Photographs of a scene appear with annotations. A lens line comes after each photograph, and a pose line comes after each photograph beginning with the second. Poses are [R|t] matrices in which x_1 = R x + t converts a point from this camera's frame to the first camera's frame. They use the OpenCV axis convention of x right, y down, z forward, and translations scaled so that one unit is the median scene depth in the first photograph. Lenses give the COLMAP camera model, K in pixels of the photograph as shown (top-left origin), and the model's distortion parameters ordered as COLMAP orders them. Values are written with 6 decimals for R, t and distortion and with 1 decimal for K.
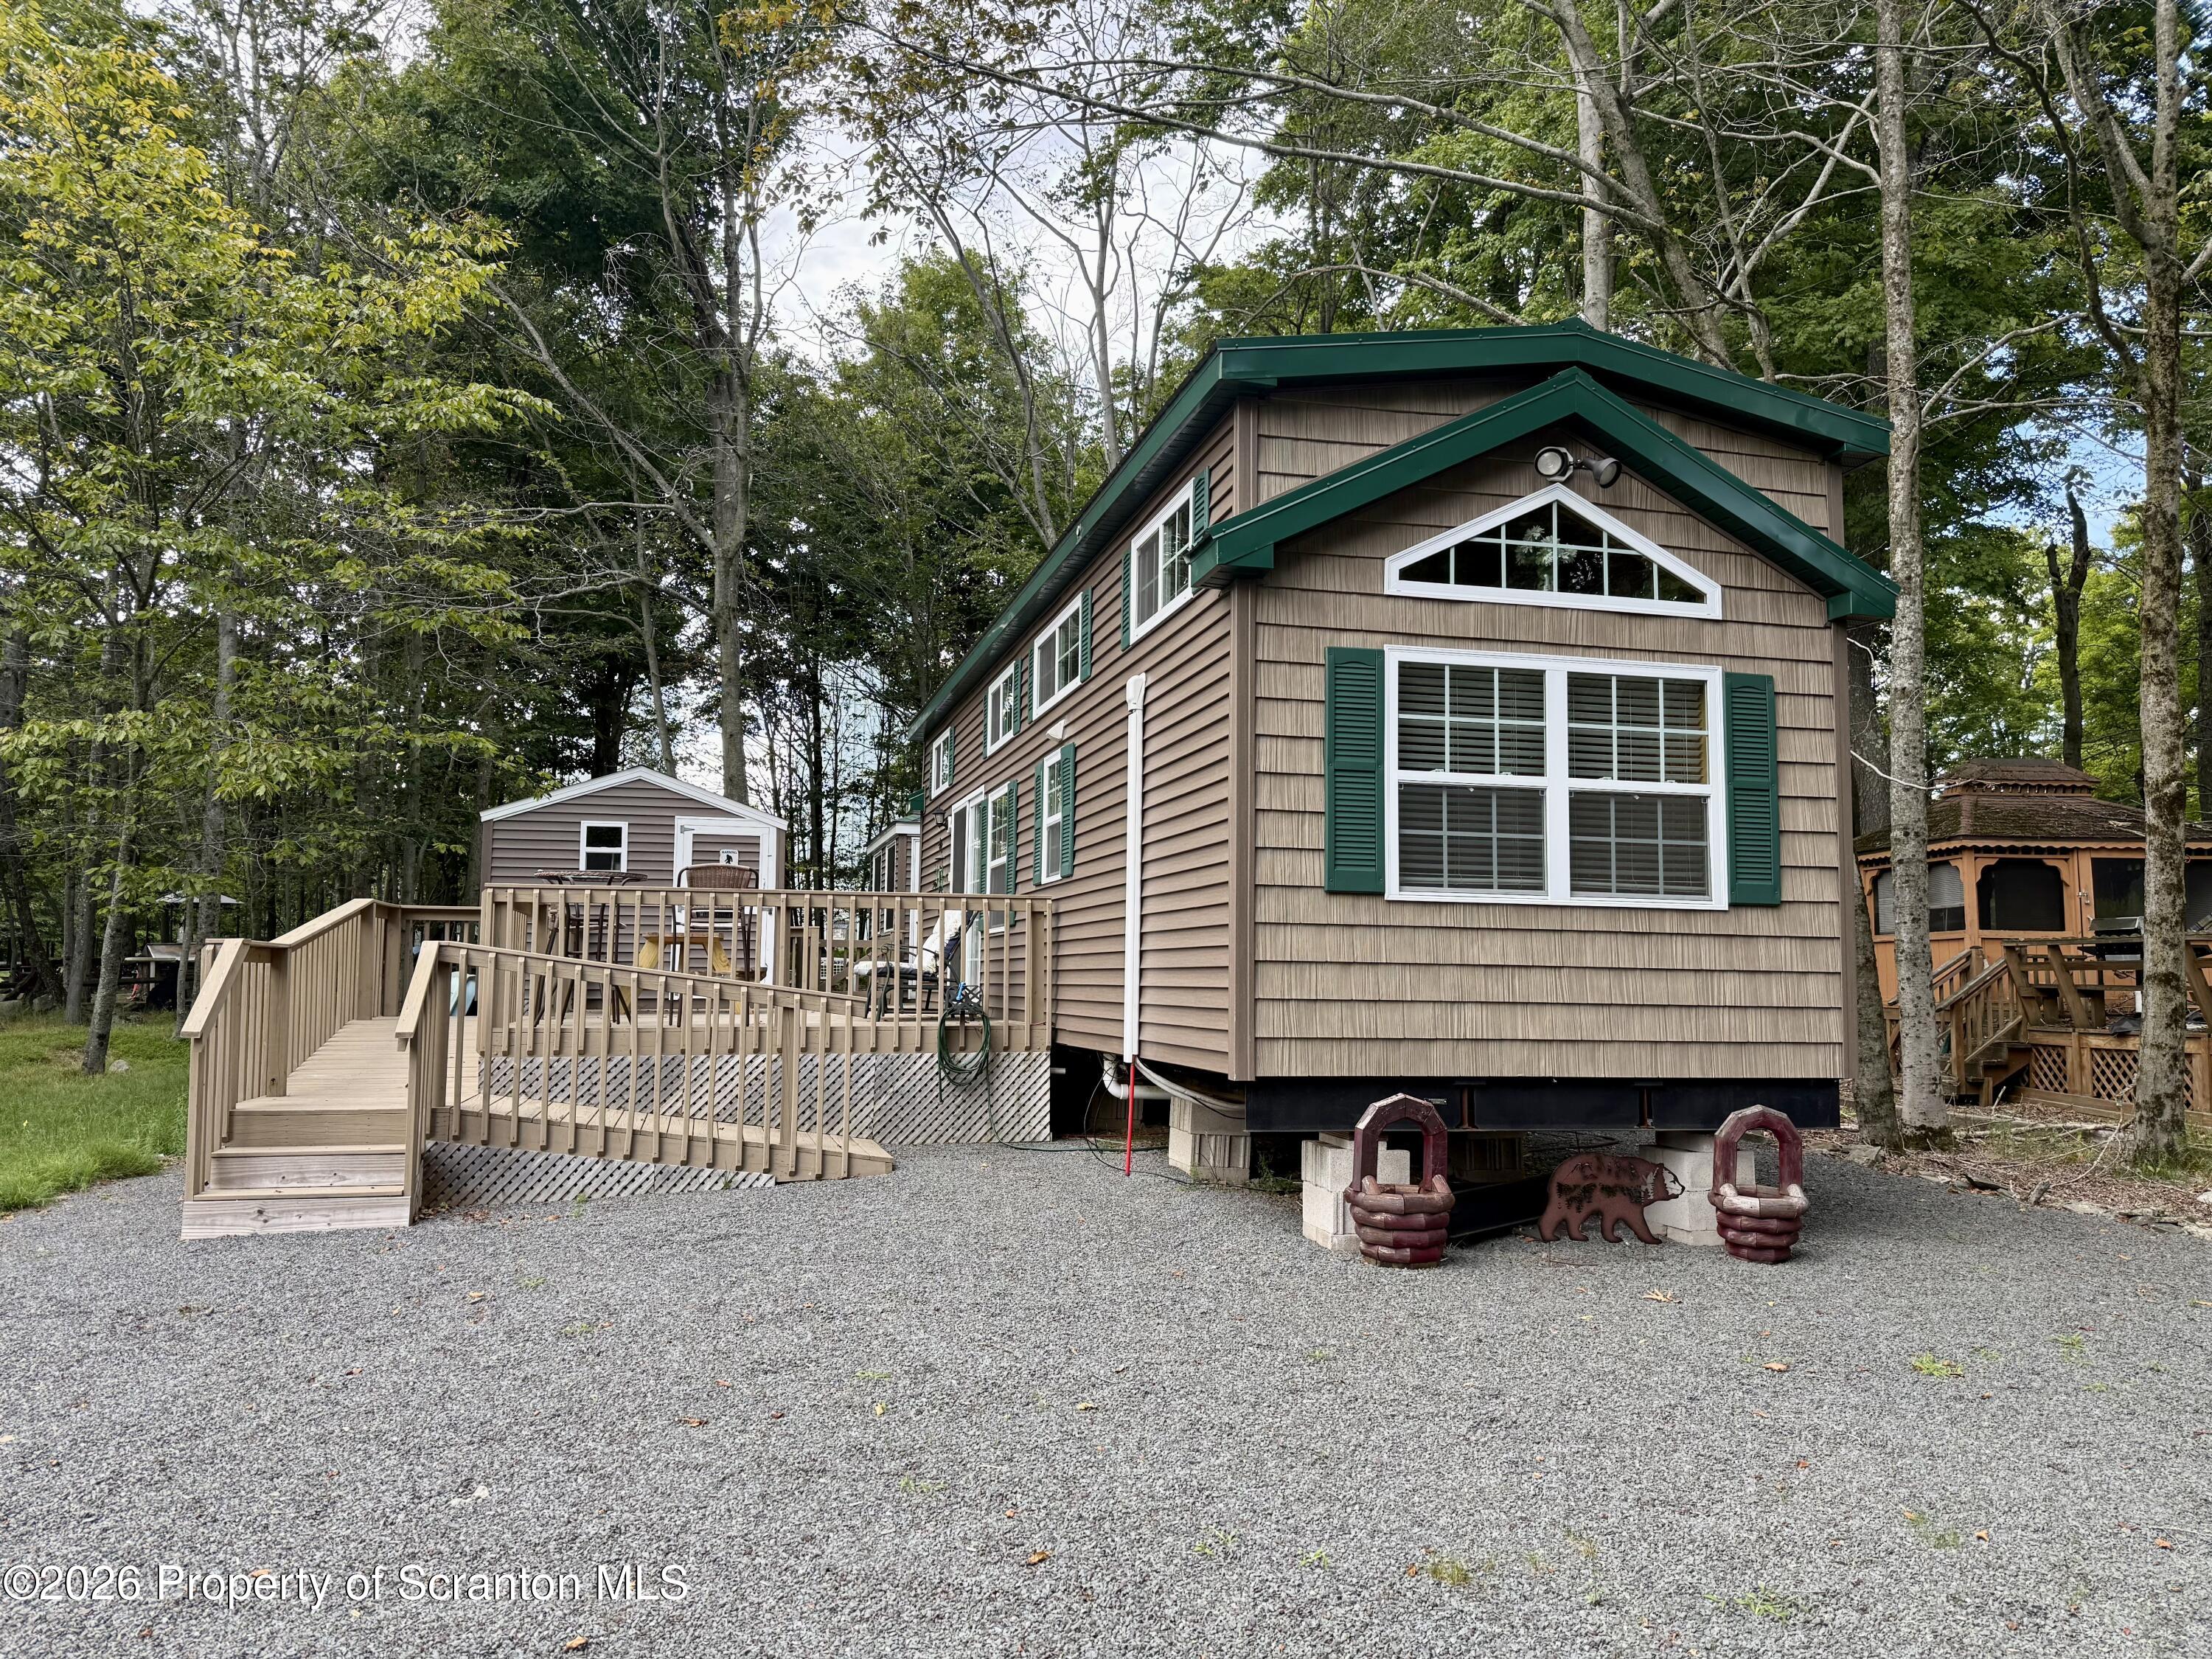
lens RADIAL K [[1520.4, 0, 1114.5], [0, 1520.4, 852.1], [0, 0, 1]] dist [0.123884, -0.196593]
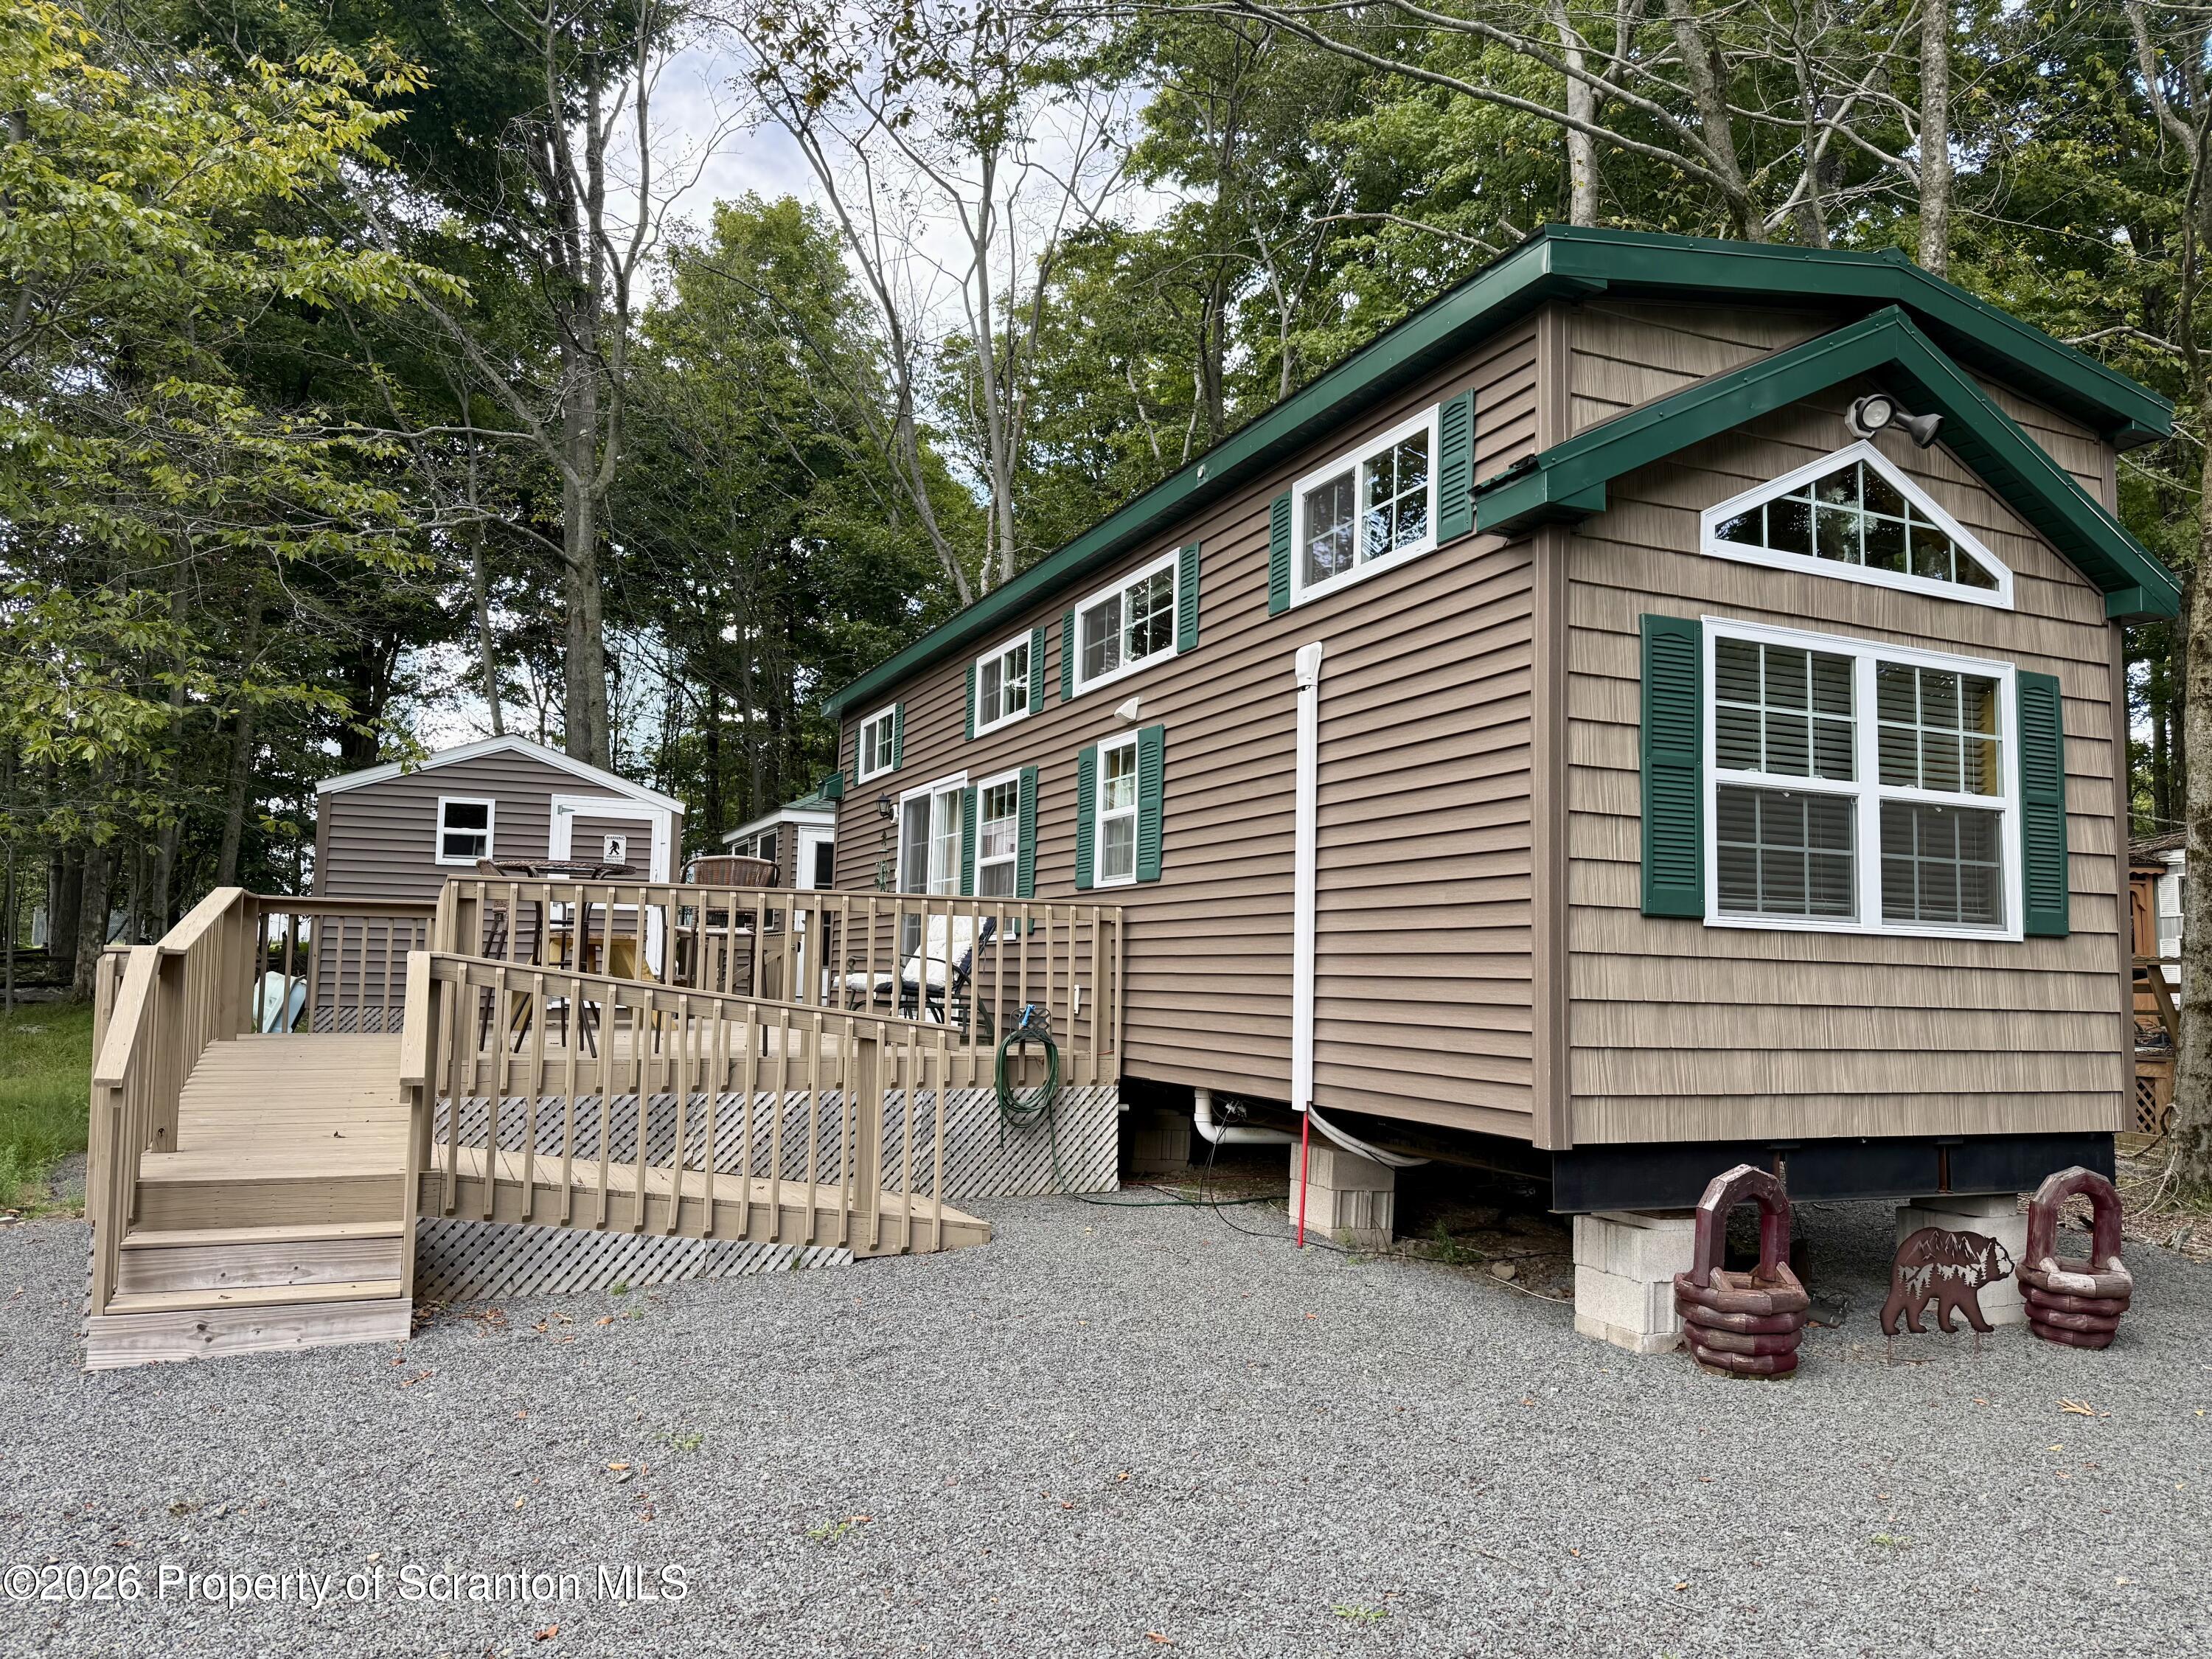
lens RADIAL K [[1520.4, 0, 1114.5], [0, 1520.4, 852.1], [0, 0, 1]] dist [0.123884, -0.196593]
pose [[0.985933, 0.025353, 0.165209, -0.256290], [-0.025945, 0.999662, 0.001428, -0.001111], [-0.165117, -0.005694, 0.986258, 0.218259]]
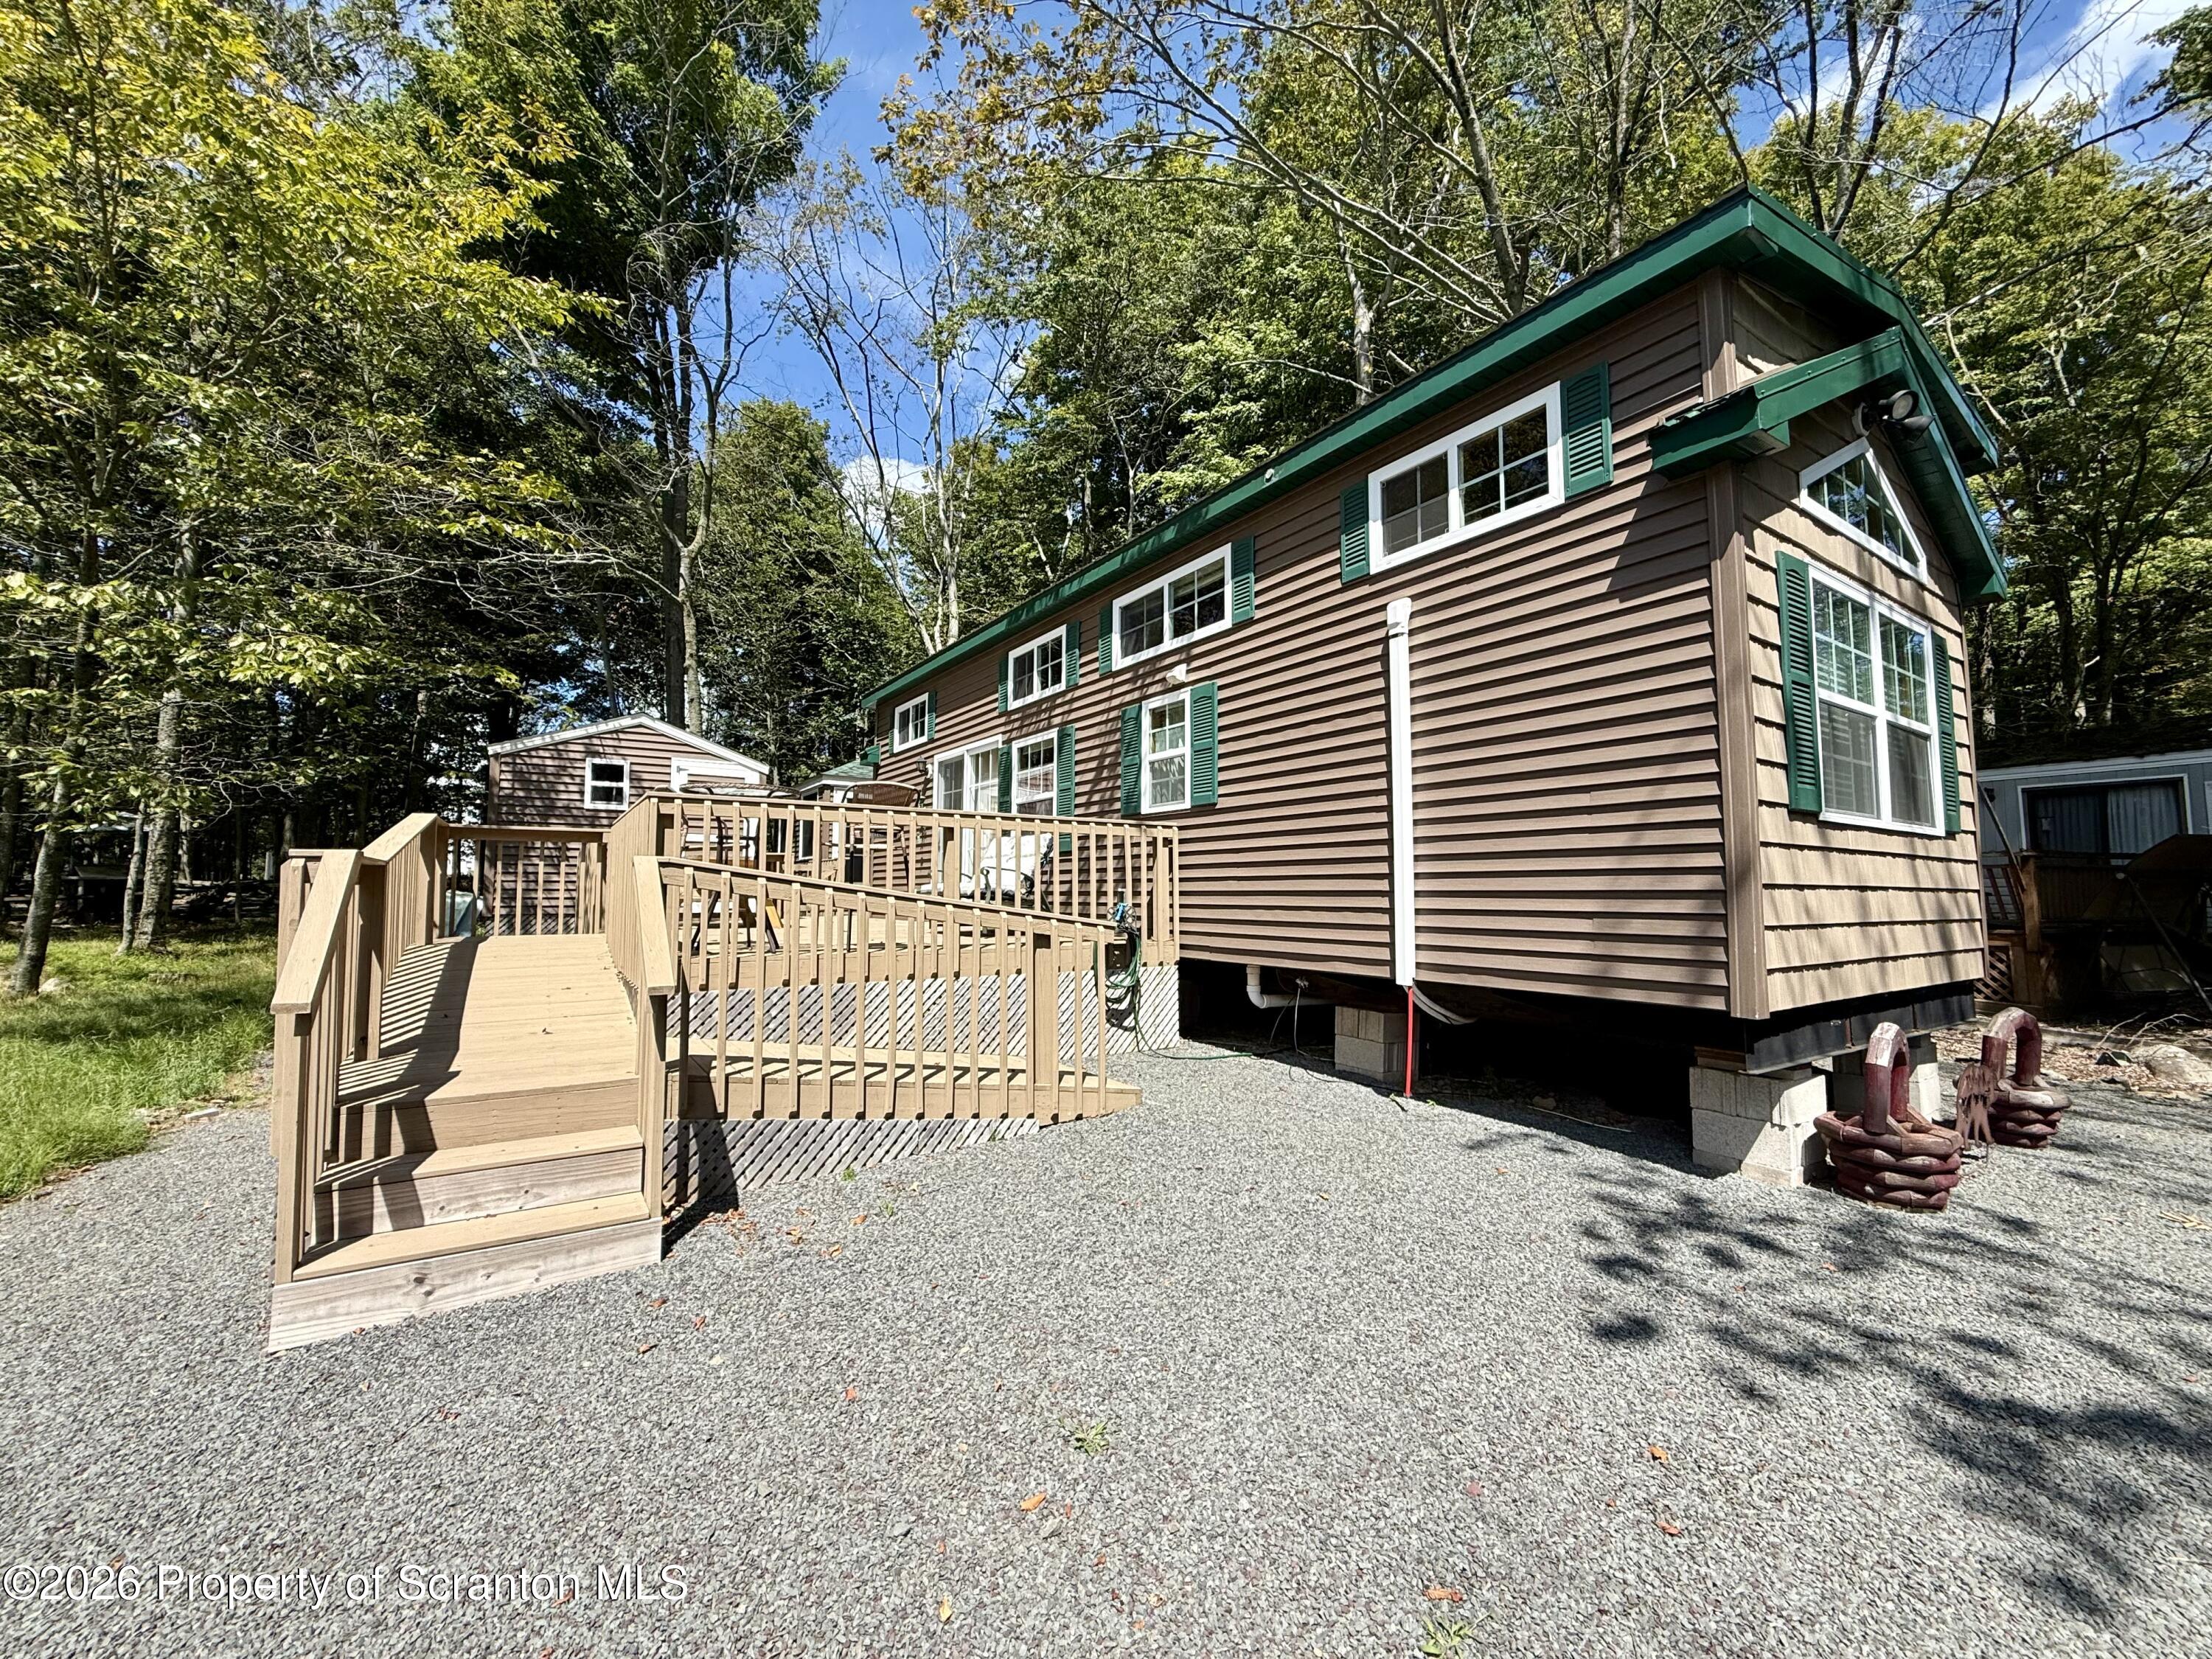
lens RADIAL K [[872.2, 0, 1098.5], [0, 872.2, 831.9], [0, 0, 1]] dist [-0.002269, -0.000080]
pose [[0.949656, 0.014625, 0.312953, -0.400771], [-0.020103, 0.999696, 0.014284, 0.037334], [-0.312649, -0.019856, 0.949661, 0.575843]]
